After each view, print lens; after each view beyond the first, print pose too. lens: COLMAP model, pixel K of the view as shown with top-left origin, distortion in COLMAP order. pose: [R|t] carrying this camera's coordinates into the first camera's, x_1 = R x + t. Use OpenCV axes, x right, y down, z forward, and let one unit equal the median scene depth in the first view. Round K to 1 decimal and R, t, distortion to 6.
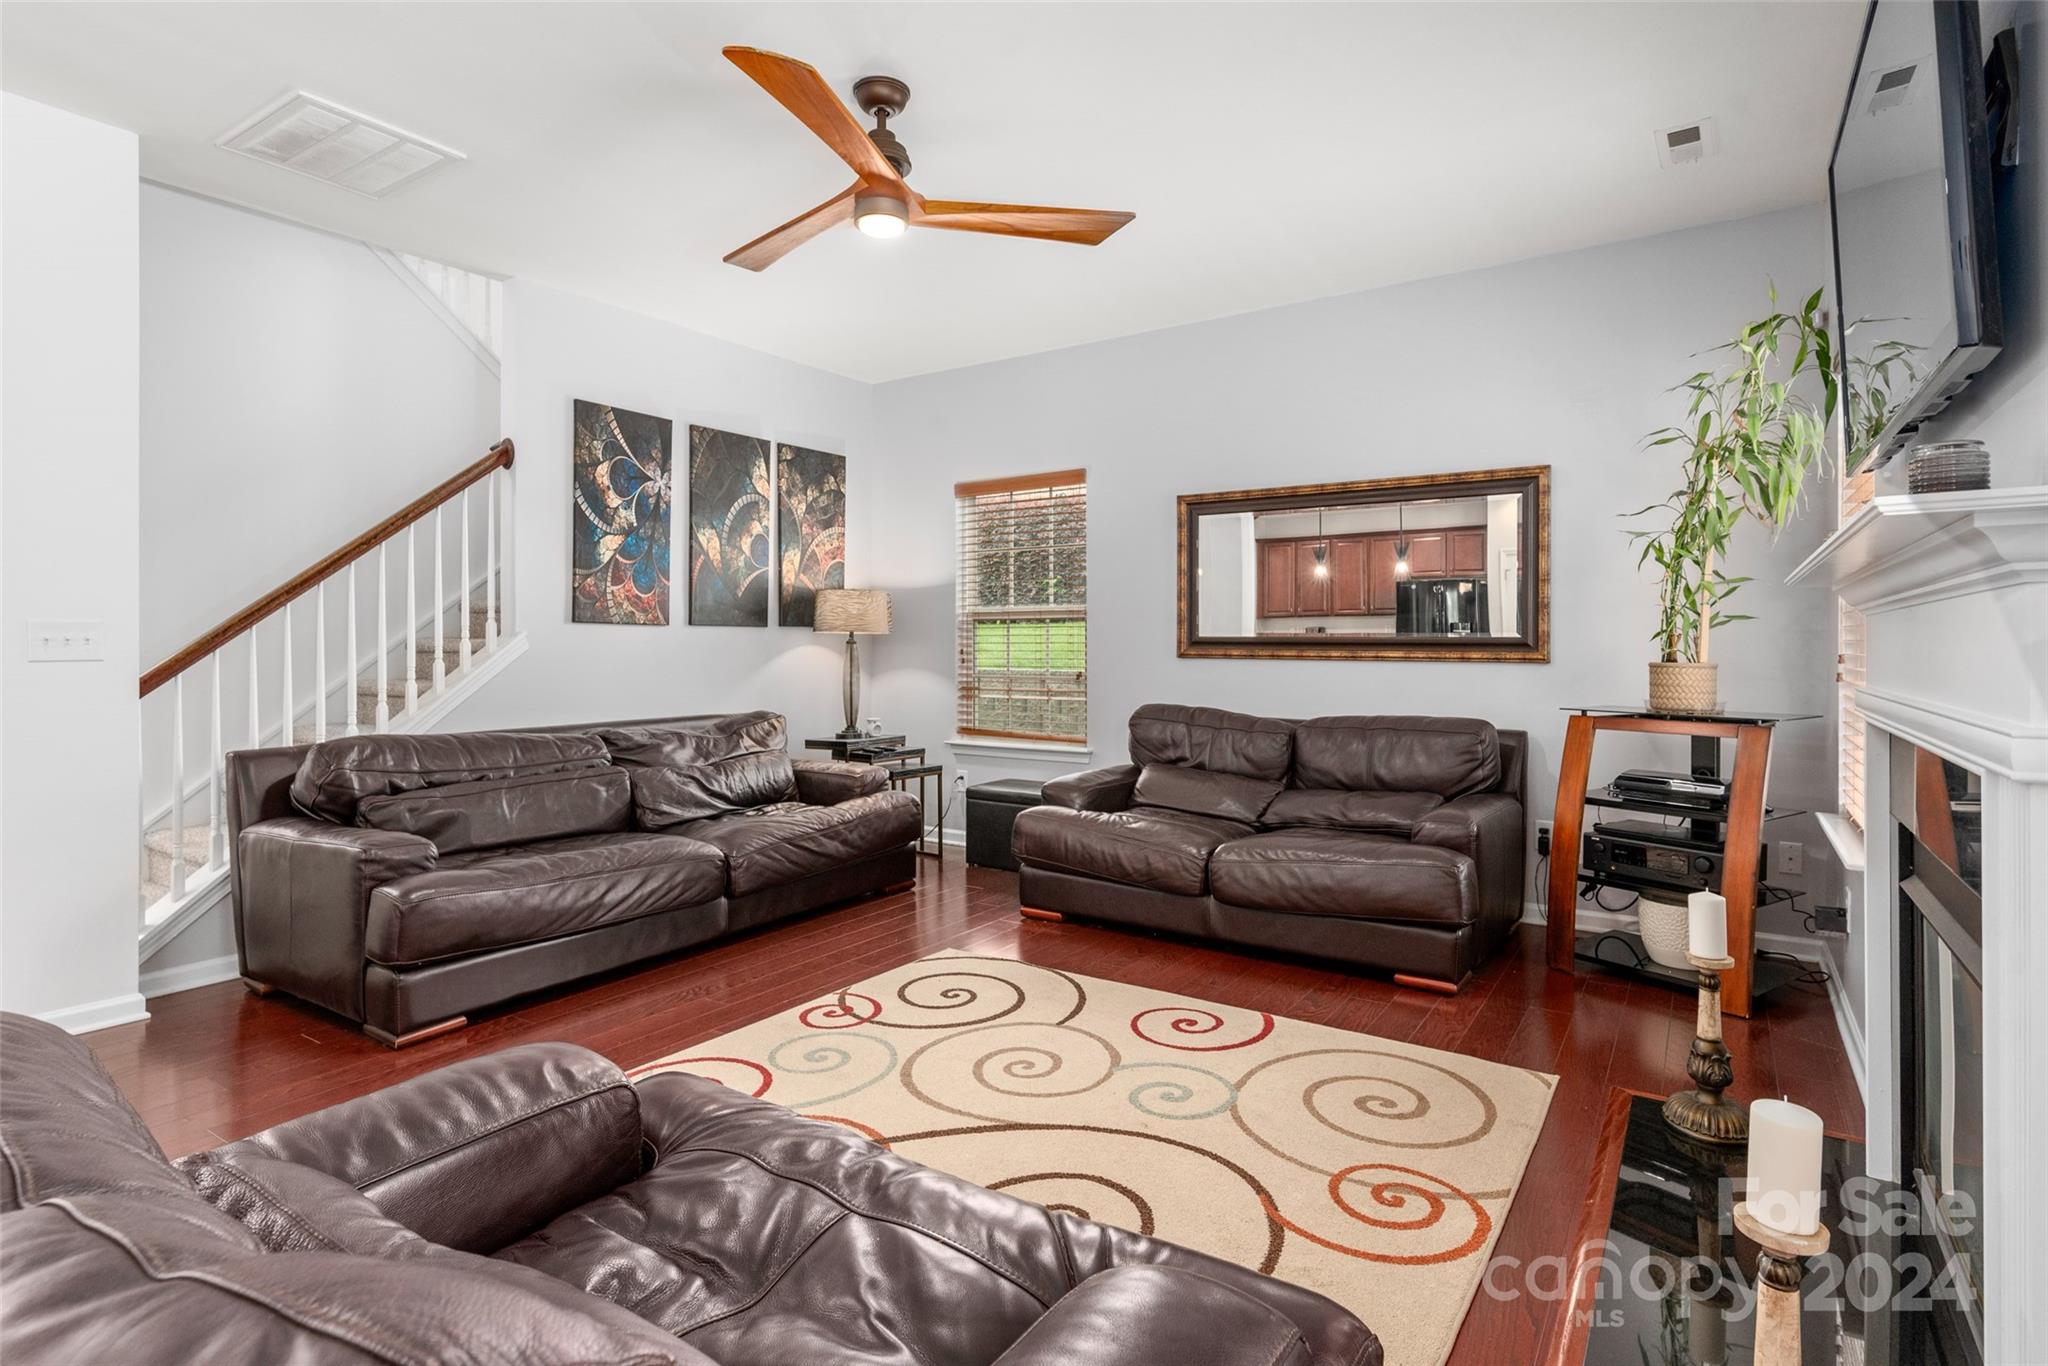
lens RADIAL K [[1034.5, 0, 1021.7], [0, 1034.5, 646.3], [0, 0, 1]] dist [0.001912, 0.000193]
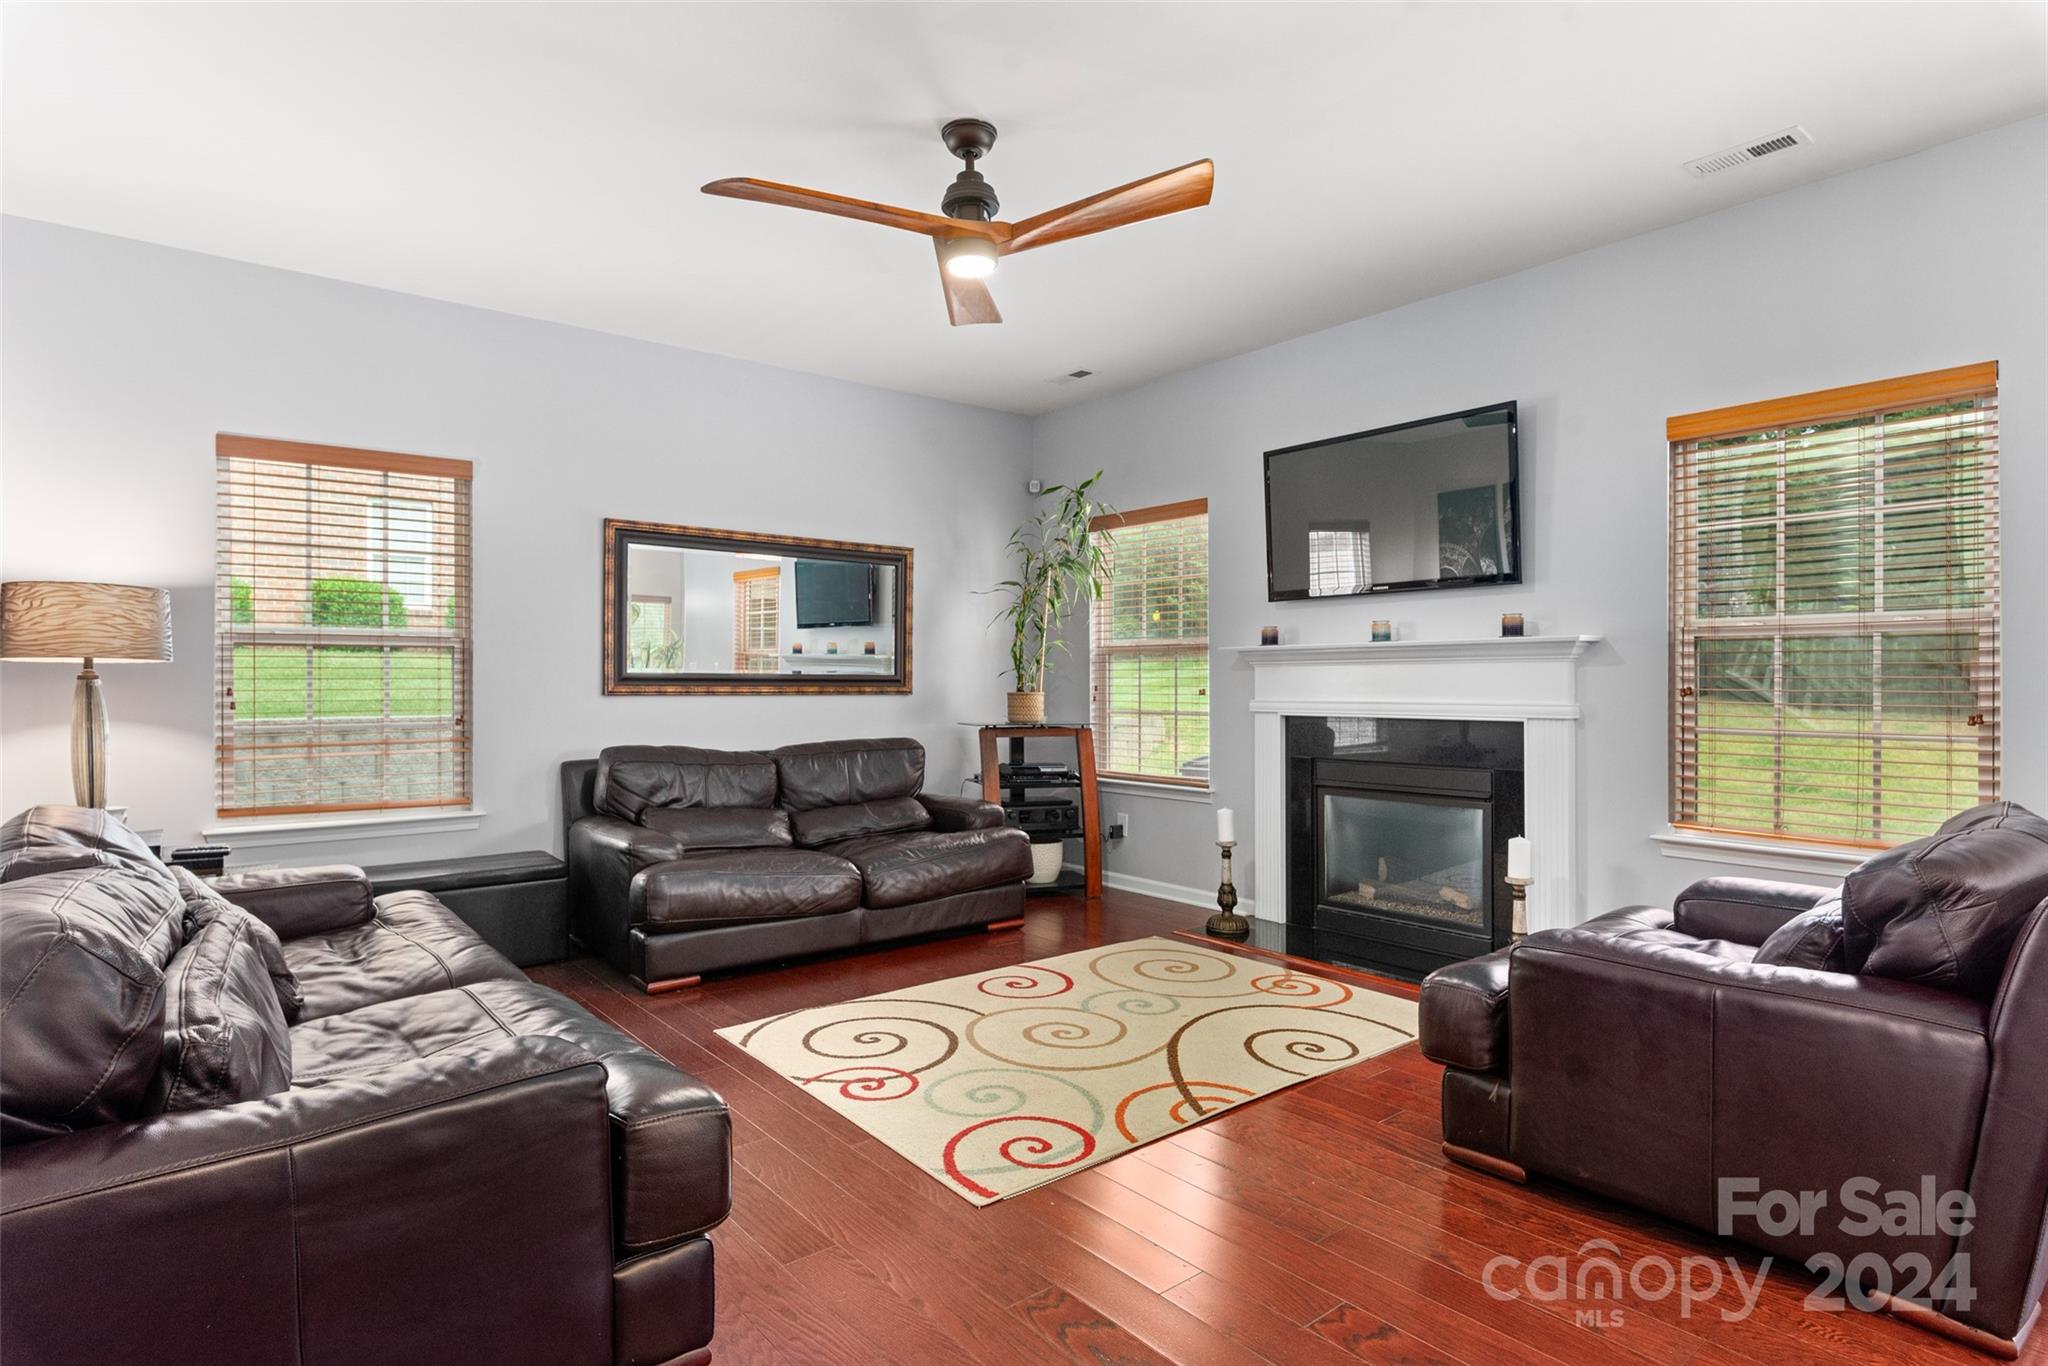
lens RADIAL K [[1074.2, 0, 1027.7], [0, 1074.2, 671.6], [0, 0, 1]] dist [0.002352, -0.000535]
pose [[0.286539, 0.008161, 0.958034, -0.929506], [0.002392, 0.999955, -0.009234, -0.000528], [-0.958066, 0.004938, 0.286506, 0.527649]]
